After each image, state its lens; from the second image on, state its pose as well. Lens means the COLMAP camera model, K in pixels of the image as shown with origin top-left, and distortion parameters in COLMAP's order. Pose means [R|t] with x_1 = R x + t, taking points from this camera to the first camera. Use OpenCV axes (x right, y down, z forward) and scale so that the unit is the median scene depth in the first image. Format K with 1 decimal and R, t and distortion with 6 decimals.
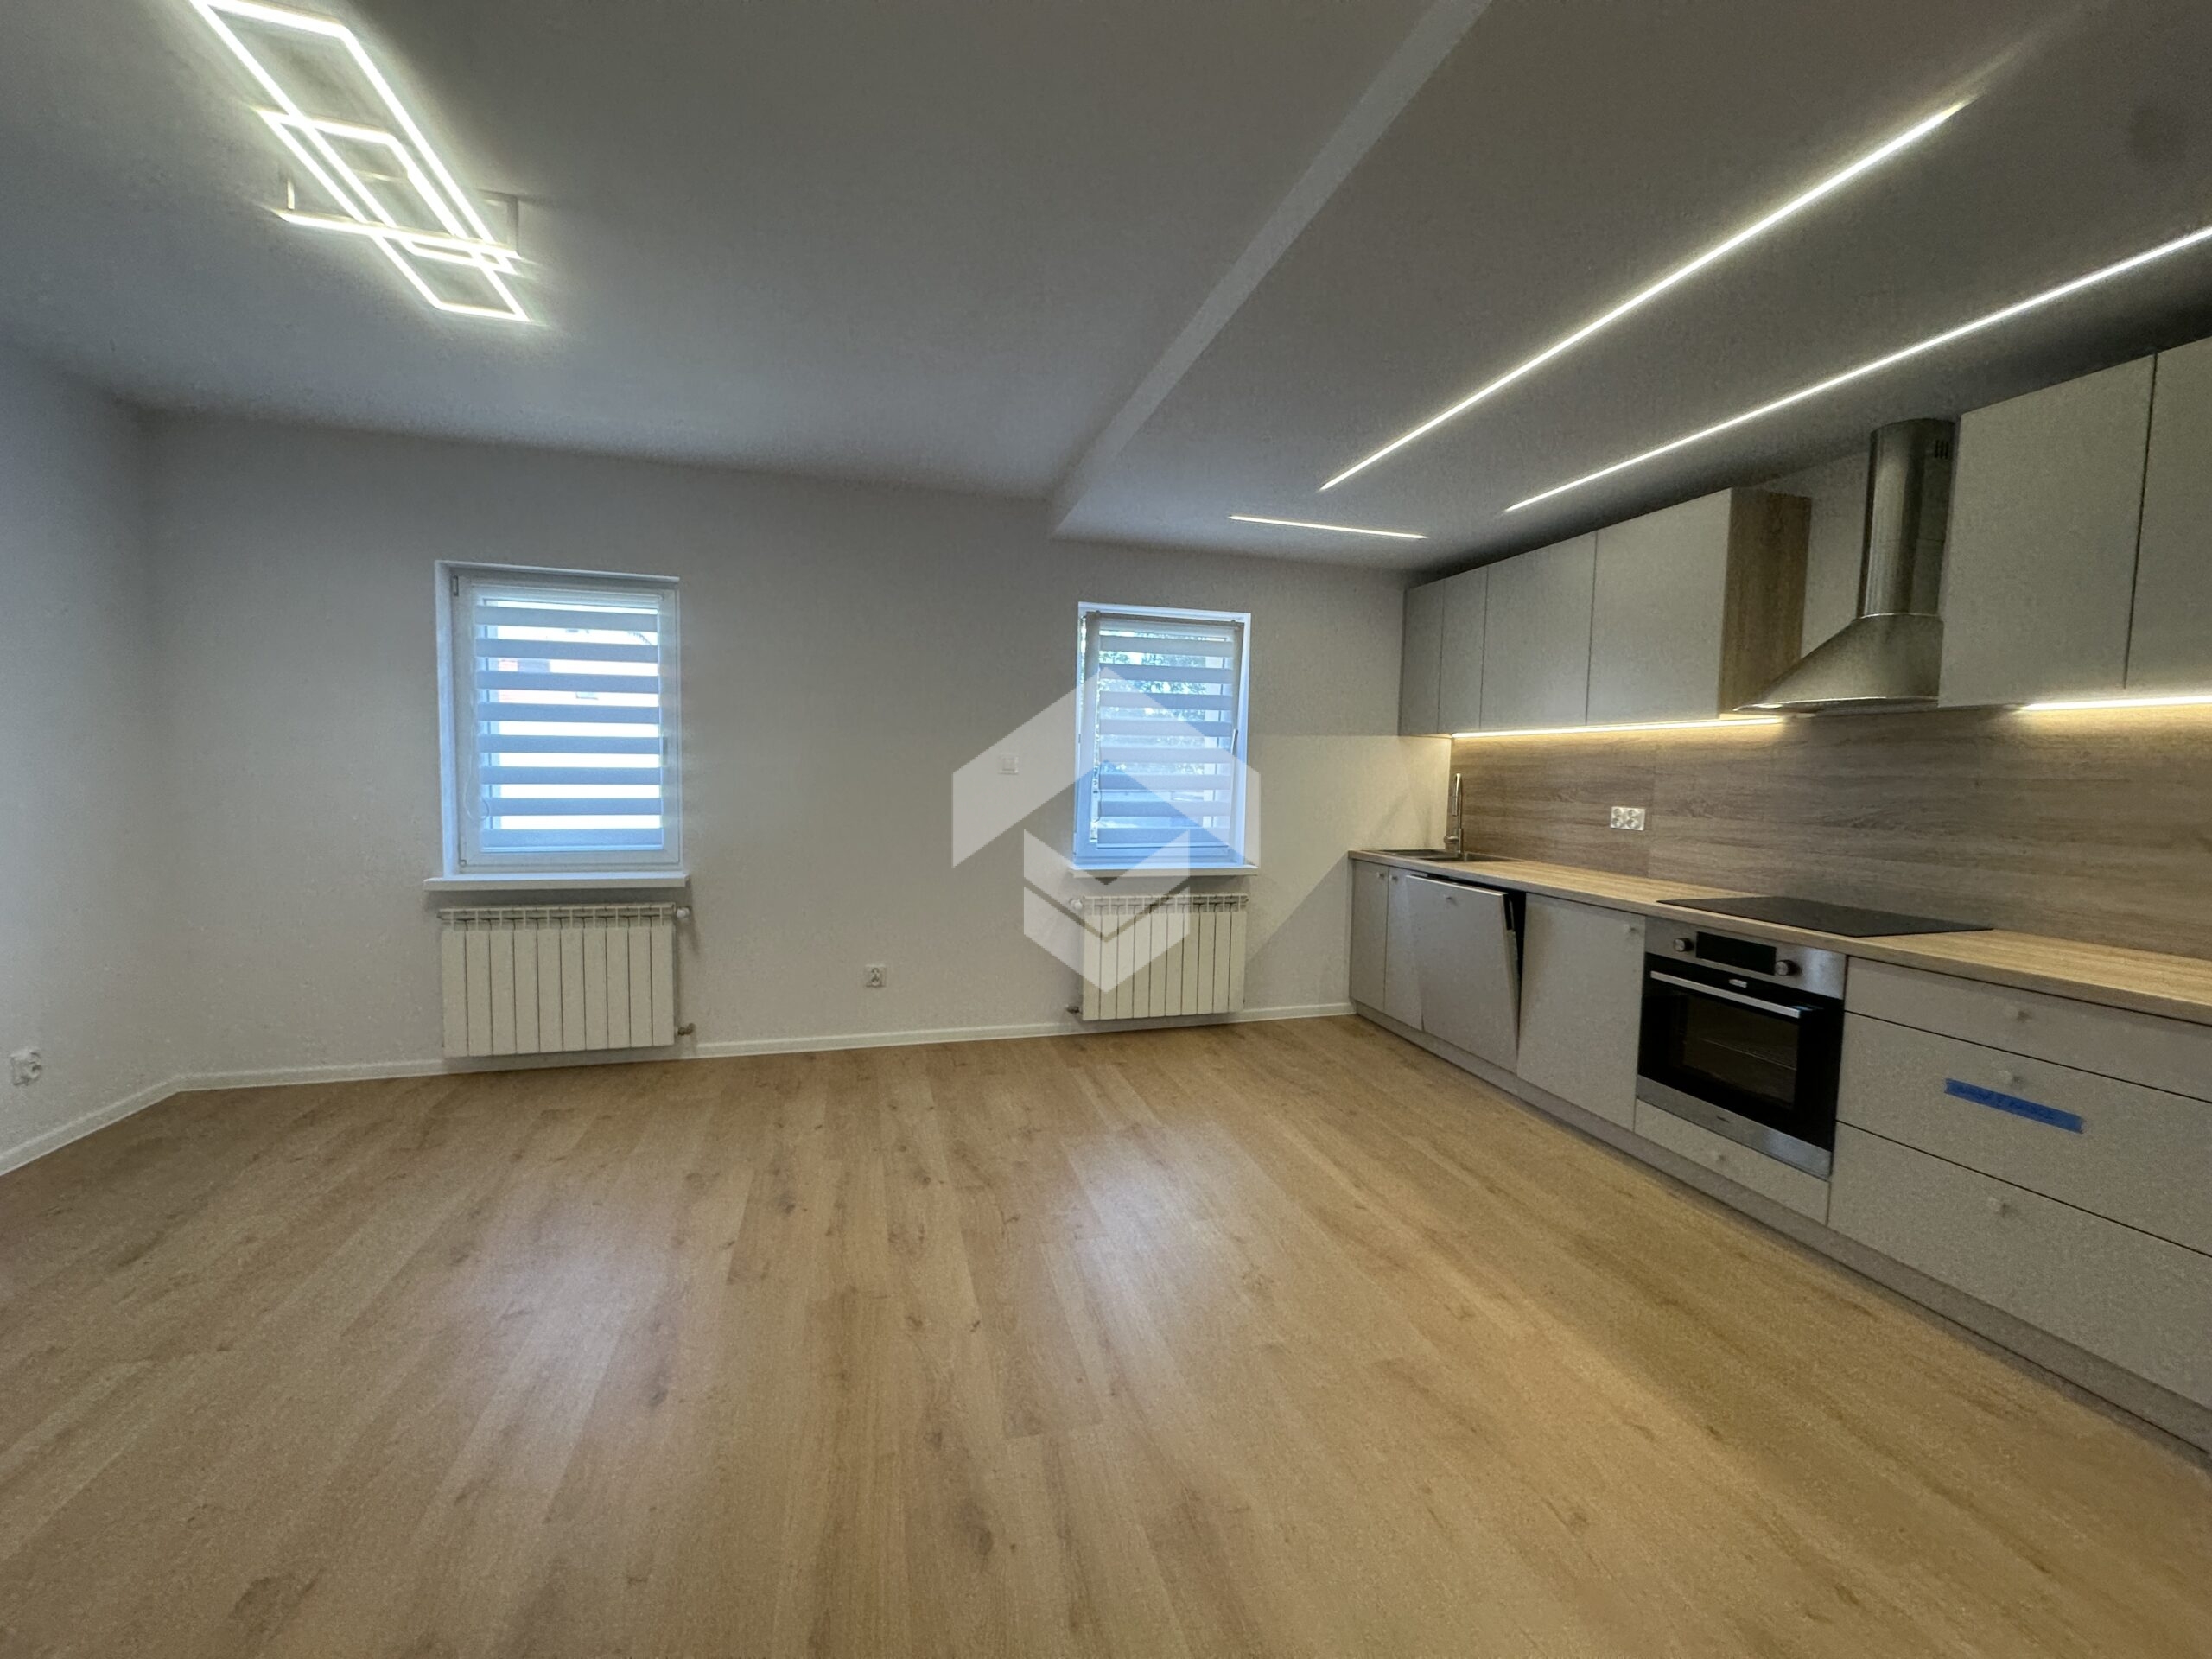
lens RADIAL K [[881.9, 0, 1107.0], [0, 881.9, 828.9], [0, 0, 1]] dist [-0.004745, 0.001253]
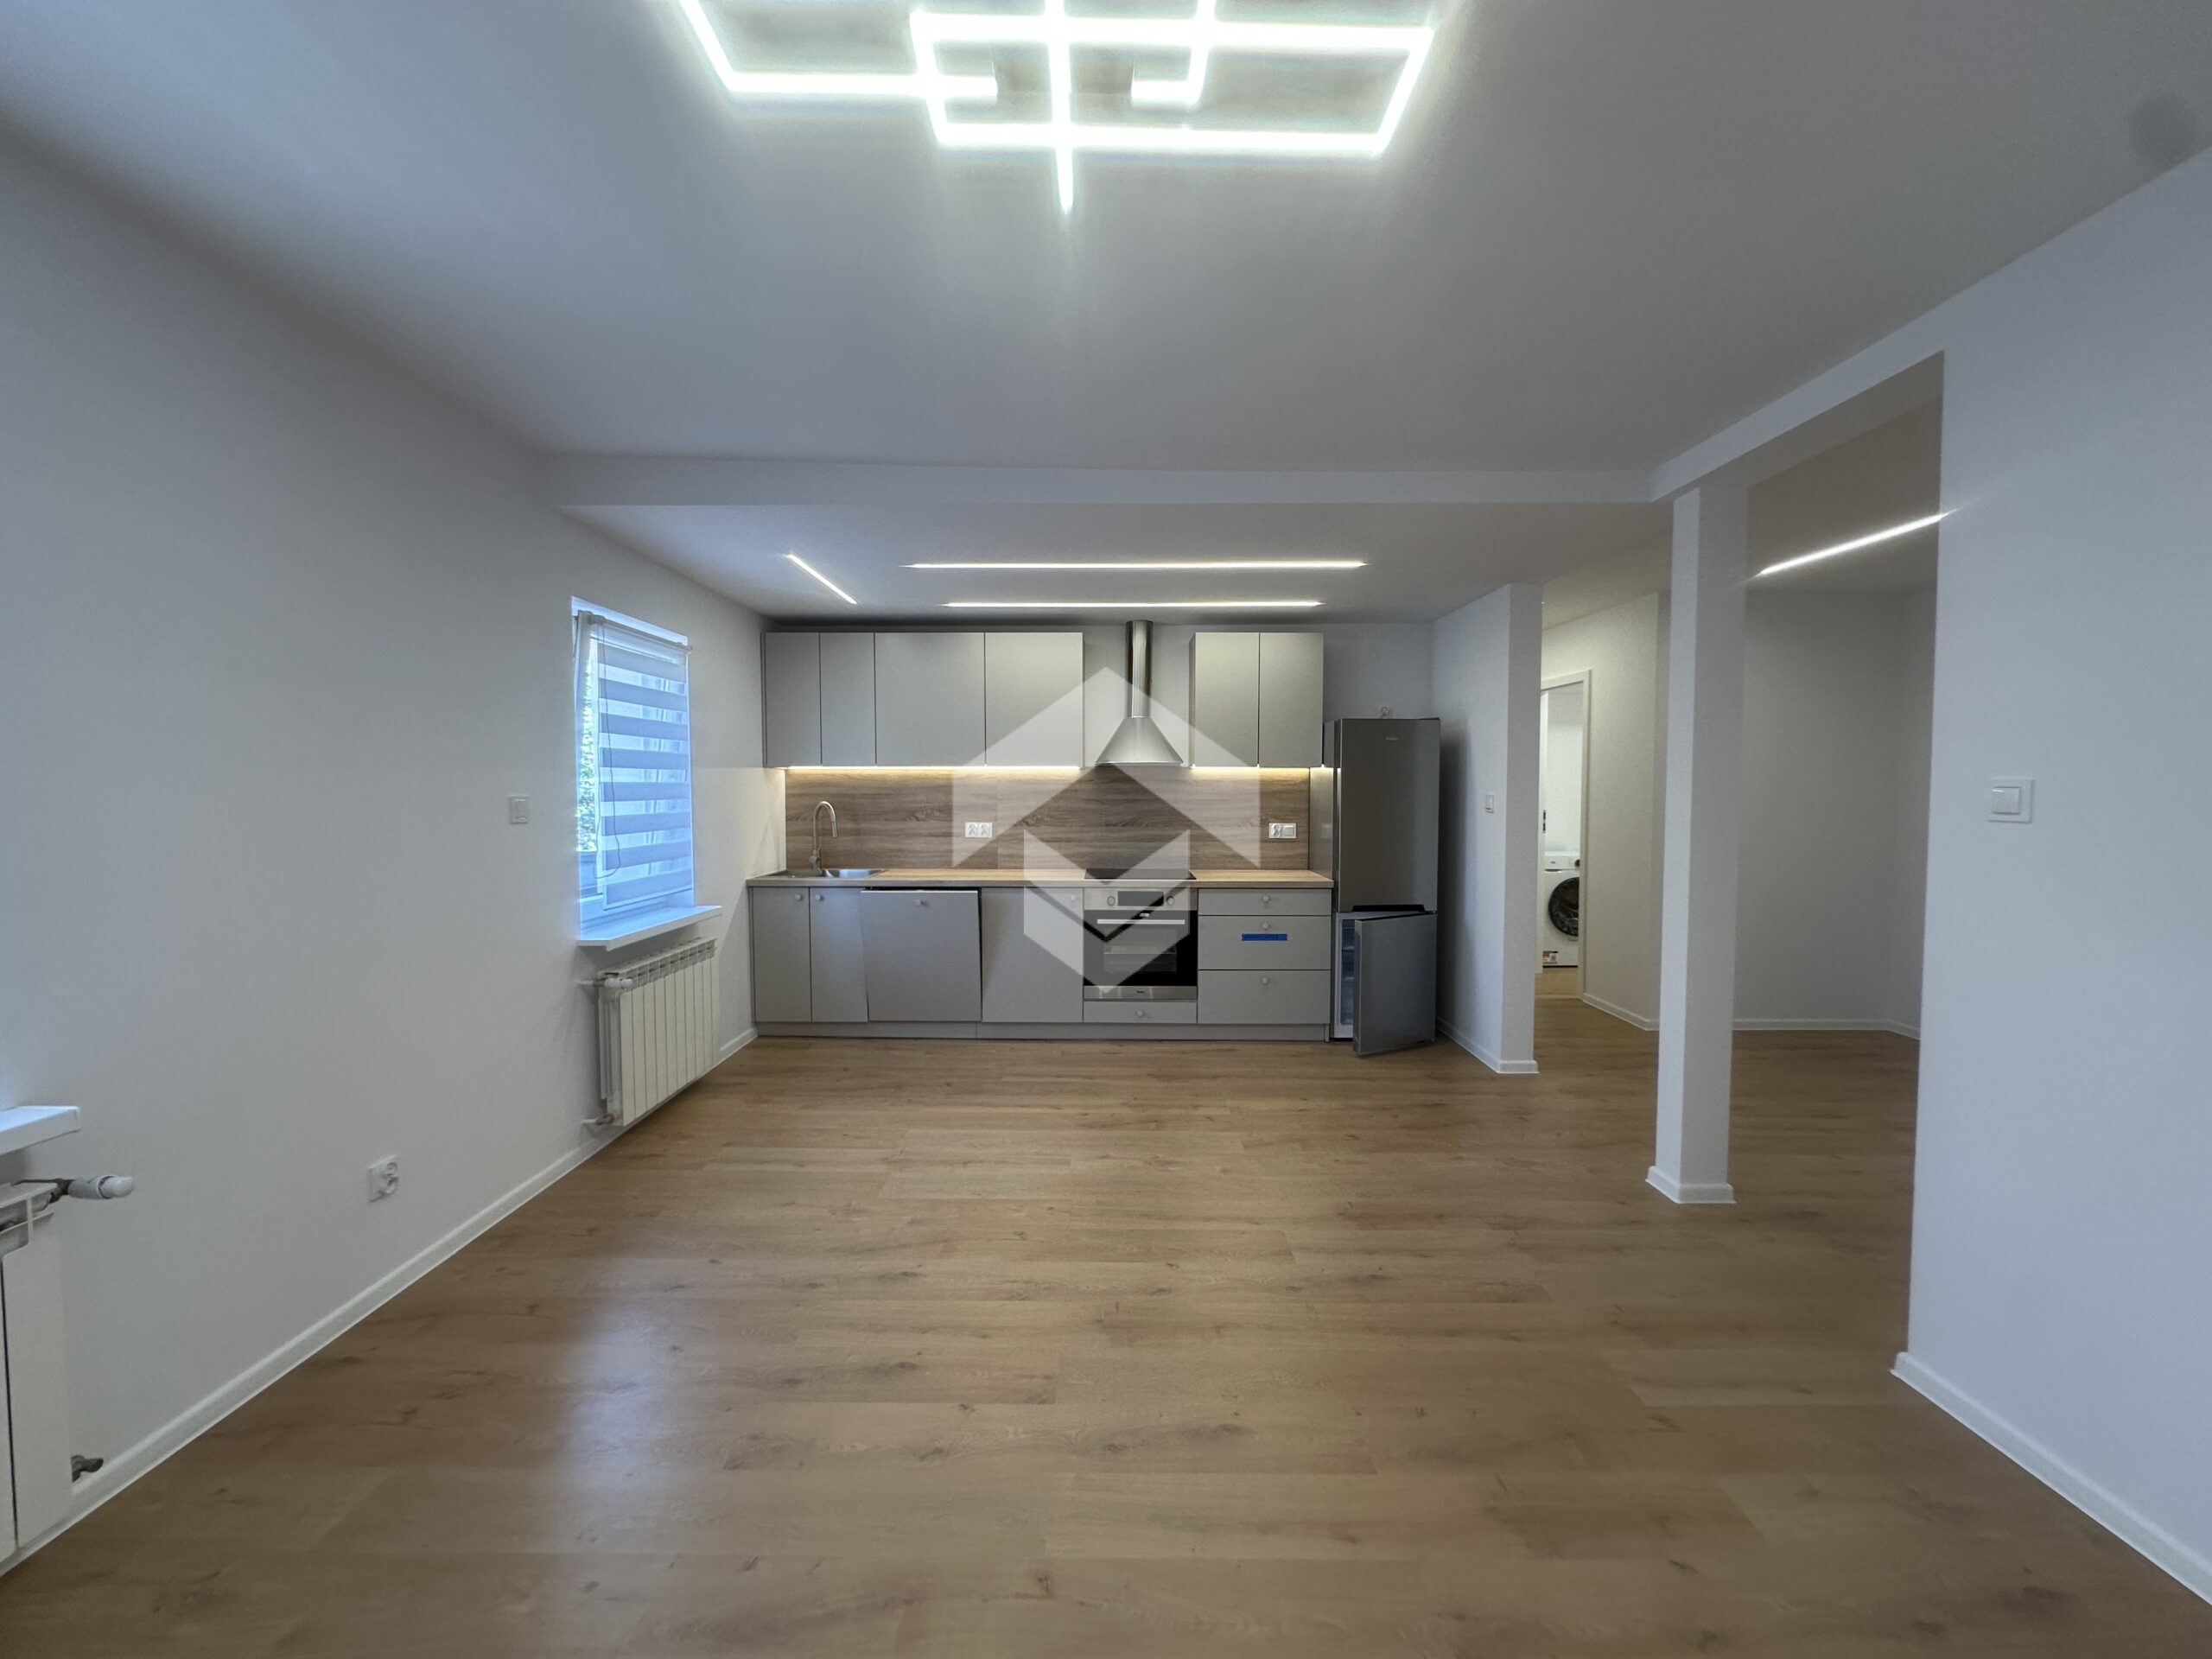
lens RADIAL K [[881.9, 0, 1103.9], [0, 881.9, 832.9], [0, 0, 1]] dist [-0.004745, 0.001253]
pose [[0.273736, -0.066196, 0.959524, -0.786746], [0.070958, 0.996300, 0.048490, -0.066591], [-0.959184, 0.054812, 0.277420, 0.421260]]
